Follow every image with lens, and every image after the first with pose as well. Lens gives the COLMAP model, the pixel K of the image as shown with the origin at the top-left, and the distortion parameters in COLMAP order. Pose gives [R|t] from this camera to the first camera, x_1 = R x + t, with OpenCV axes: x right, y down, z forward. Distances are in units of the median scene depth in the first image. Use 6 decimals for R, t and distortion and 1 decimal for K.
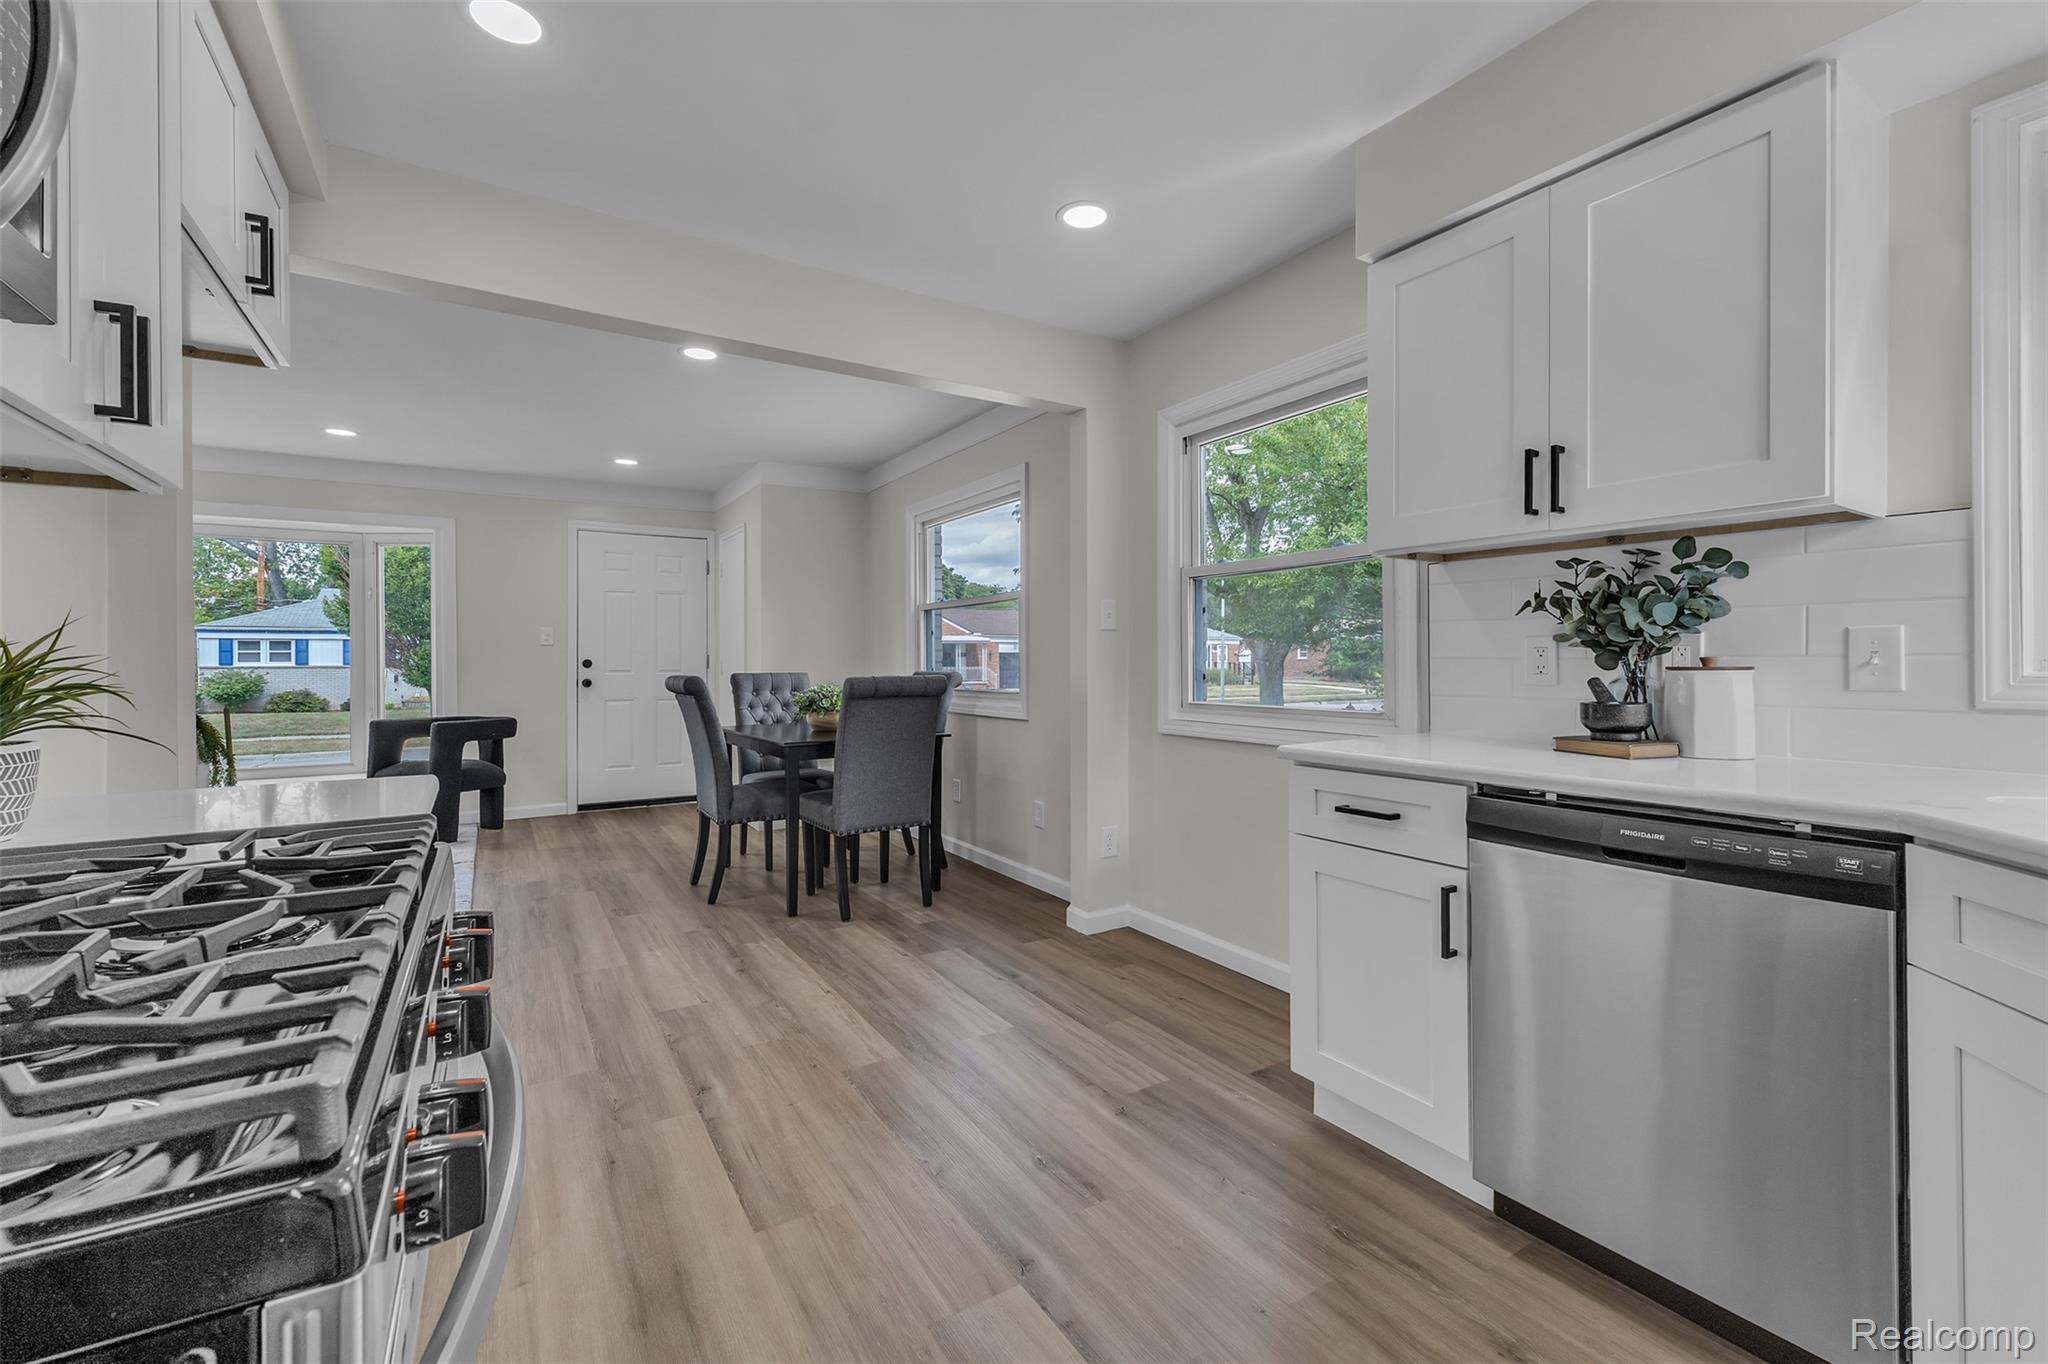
lens RADIAL K [[871.3, 0, 1040.2], [0, 871.3, 649.3], [0, 0, 1]] dist [-0.001164, 0.001642]
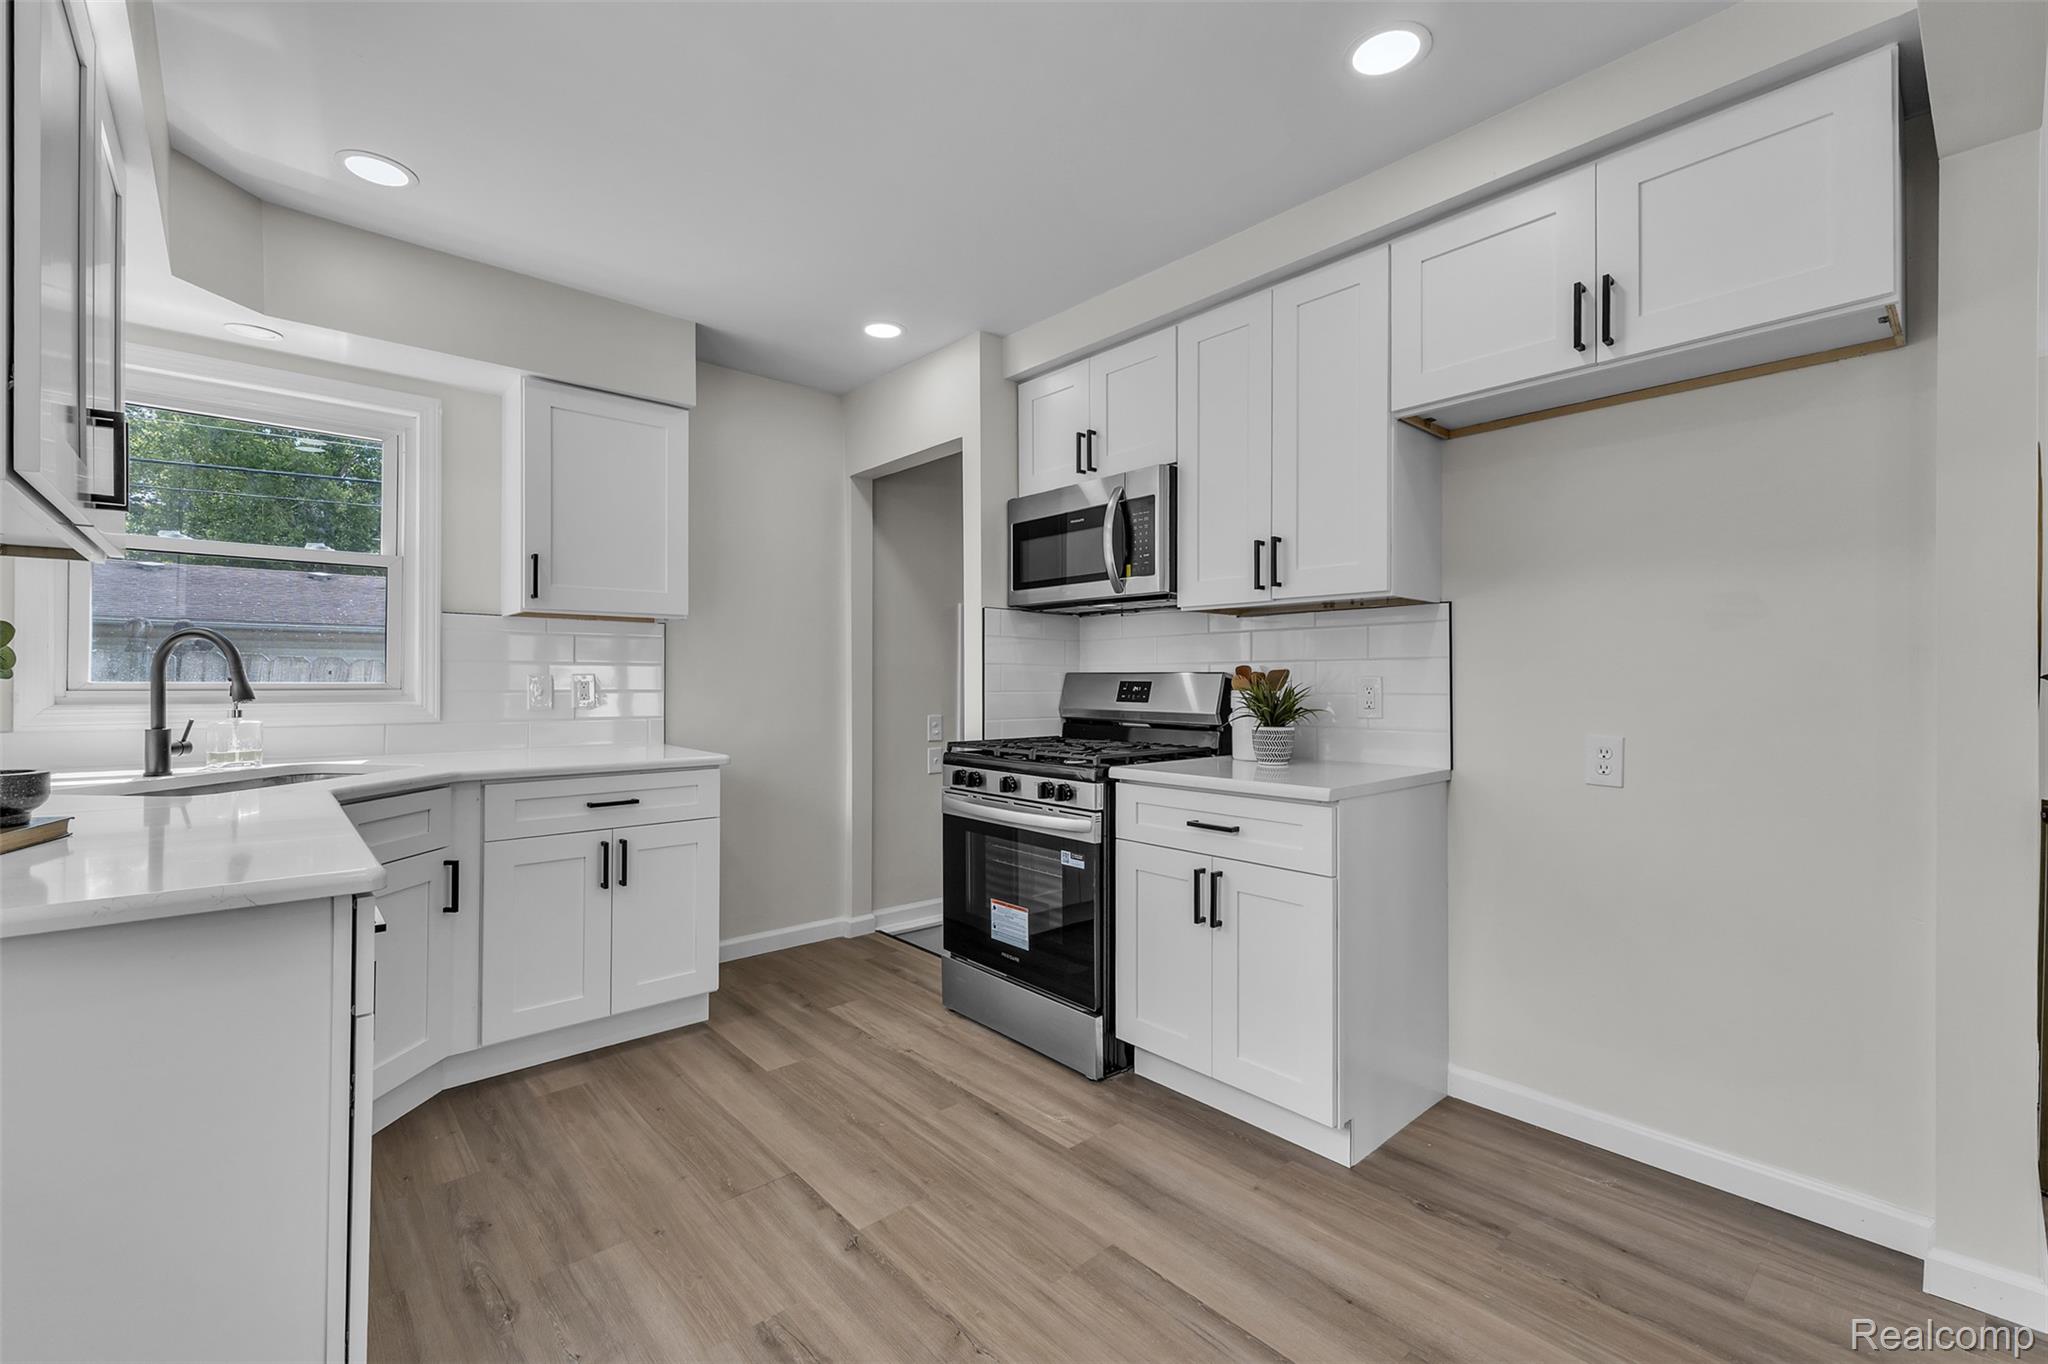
lens RADIAL K [[871.3, 0, 1021.7], [0, 871.3, 673.6], [0, 0, 1]] dist [-0.001164, 0.001642]
pose [[-0.989523, 0.001976, -0.144364, -0.043003], [0.004559, 0.999835, -0.017562, -0.002421], [0.144305, -0.018037, -0.989369, 1.303983]]
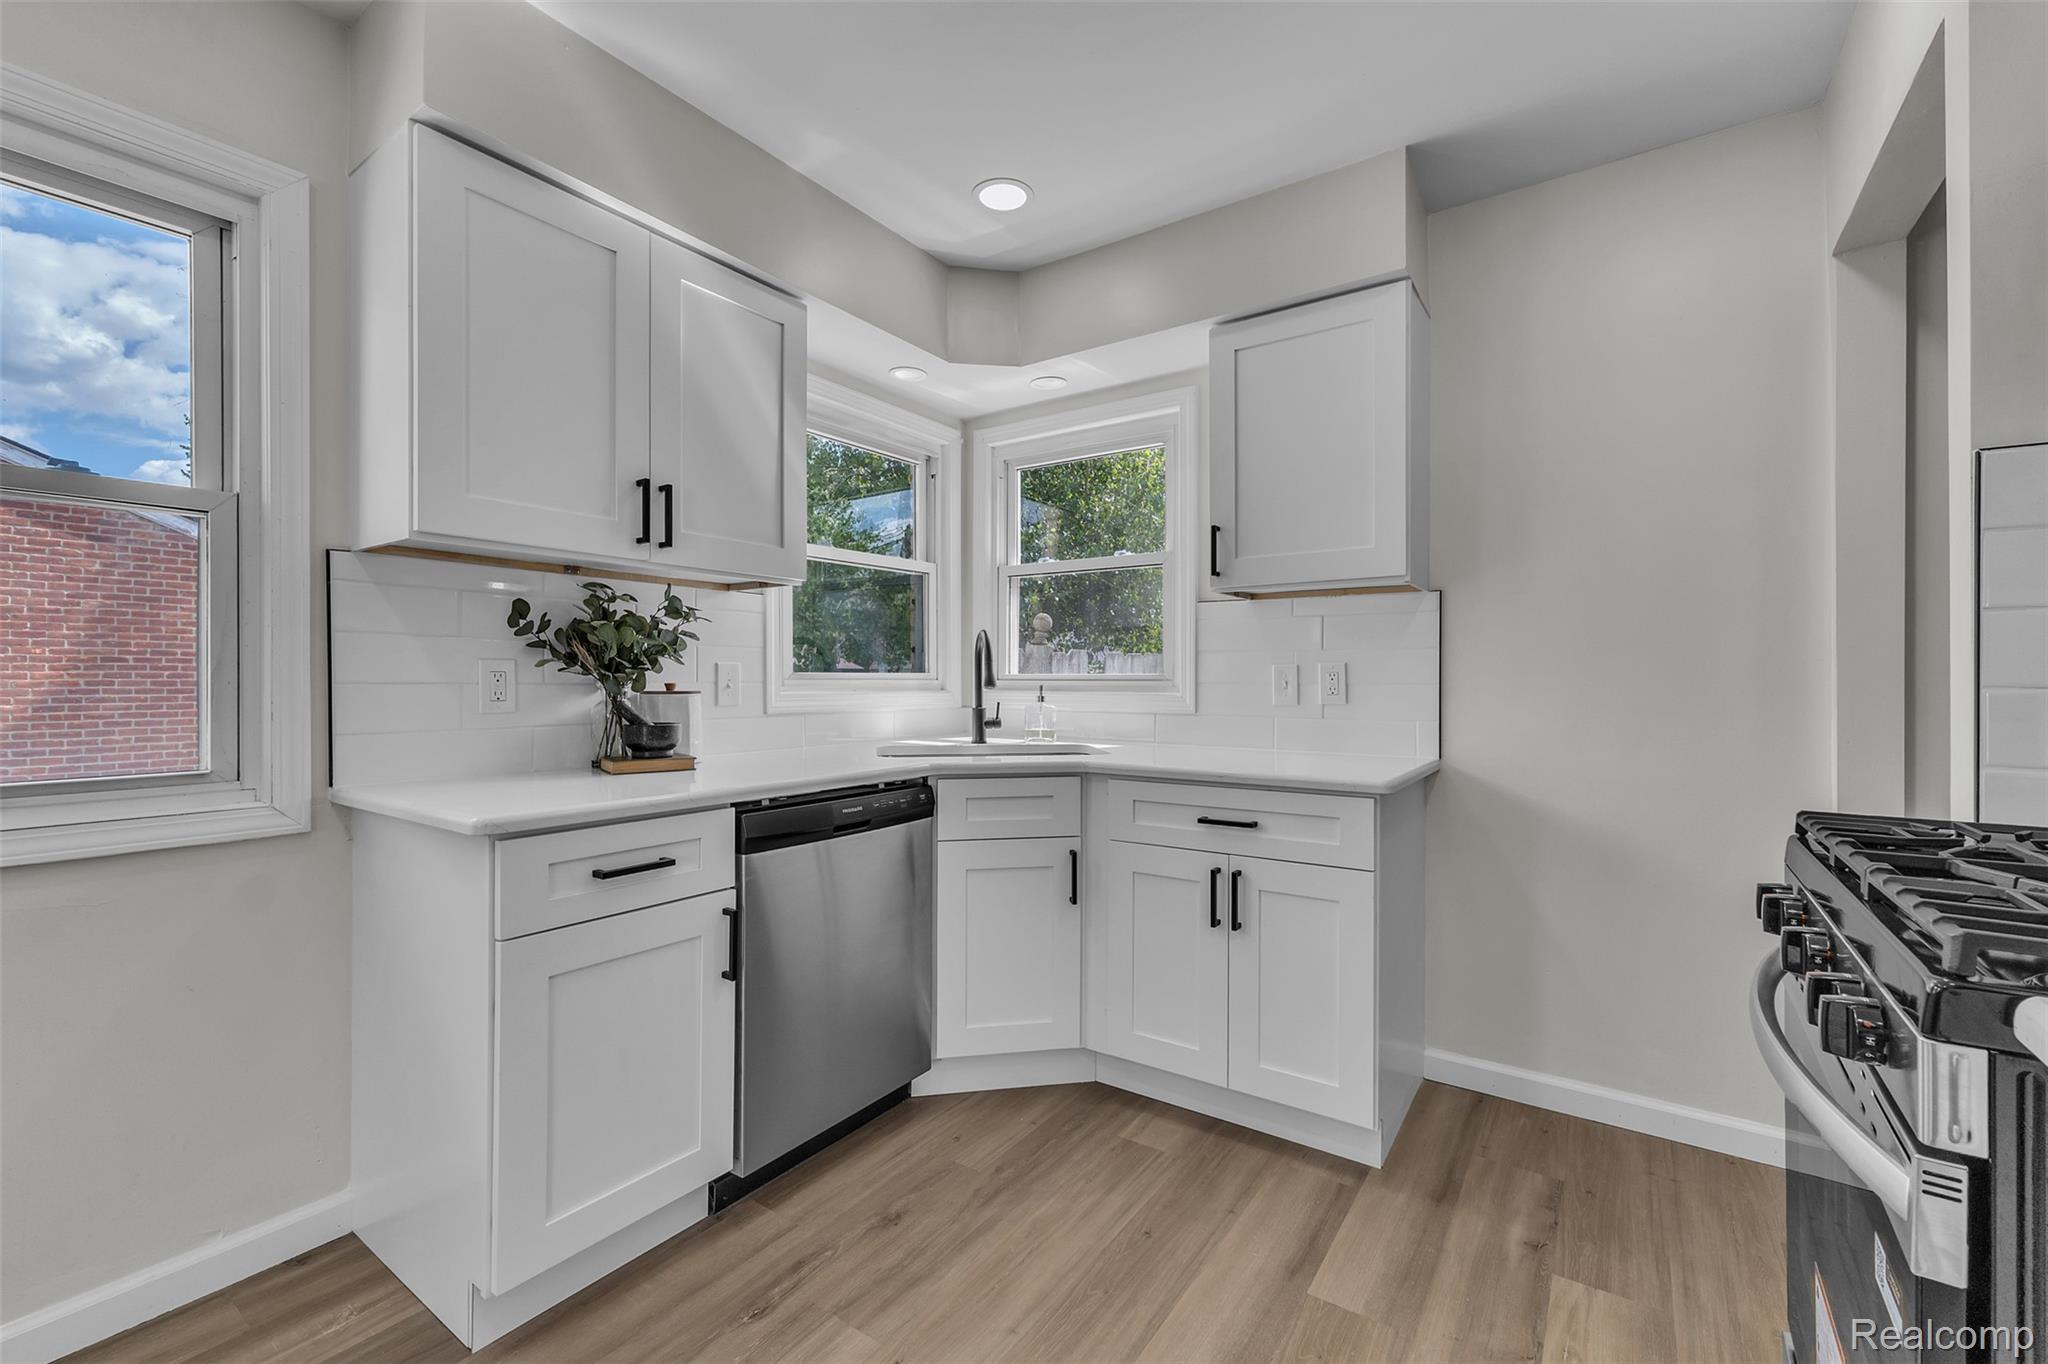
lens RADIAL K [[856.5, 0, 1015.8], [0, 856.5, 682.5], [0, 0, 1]] dist [0.009247, -0.000922]
pose [[-0.375808, 0.001957, 0.926695, -0.382971], [-0.012482, 0.999896, -0.007173, 0.007225], [-0.926613, -0.014263, -0.375745, 0.705411]]
